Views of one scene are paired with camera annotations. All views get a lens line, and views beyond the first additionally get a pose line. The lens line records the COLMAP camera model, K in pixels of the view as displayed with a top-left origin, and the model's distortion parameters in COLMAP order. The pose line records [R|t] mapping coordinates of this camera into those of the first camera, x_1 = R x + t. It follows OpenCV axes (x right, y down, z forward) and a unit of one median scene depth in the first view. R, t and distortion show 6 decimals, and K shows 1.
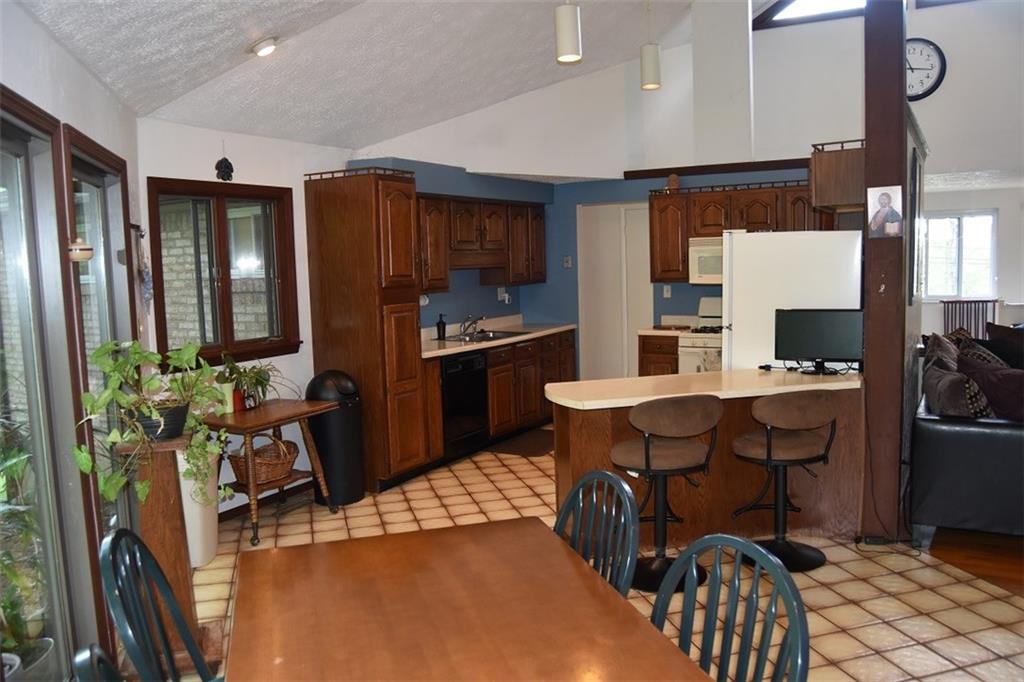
lens RADIAL K [[797.0, 0, 510.4], [0, 797.0, 342.5], [0, 0, 1]] dist [-0.080293, 0.020847]
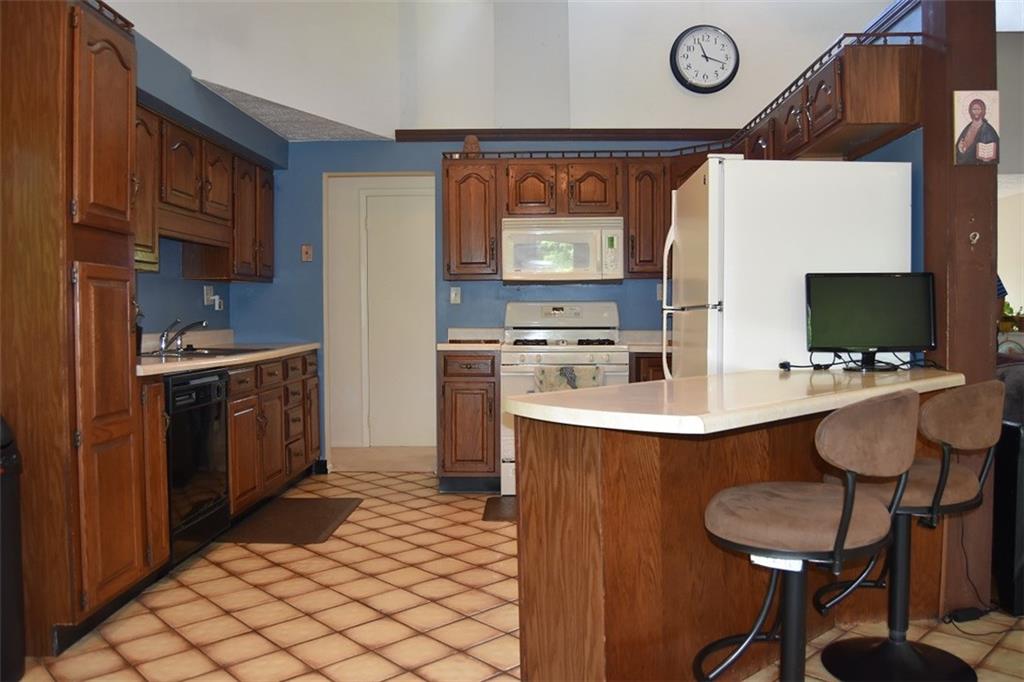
lens RADIAL K [[797.0, 0, 513.0], [0, 797.0, 337.4], [0, 0, 1]] dist [-0.080293, 0.020847]
pose [[0.876267, 0.011090, 0.481698, -0.145996], [0.028202, 0.996841, -0.074254, 0.040391], [-0.481000, 0.078651, 0.873186, 0.440100]]
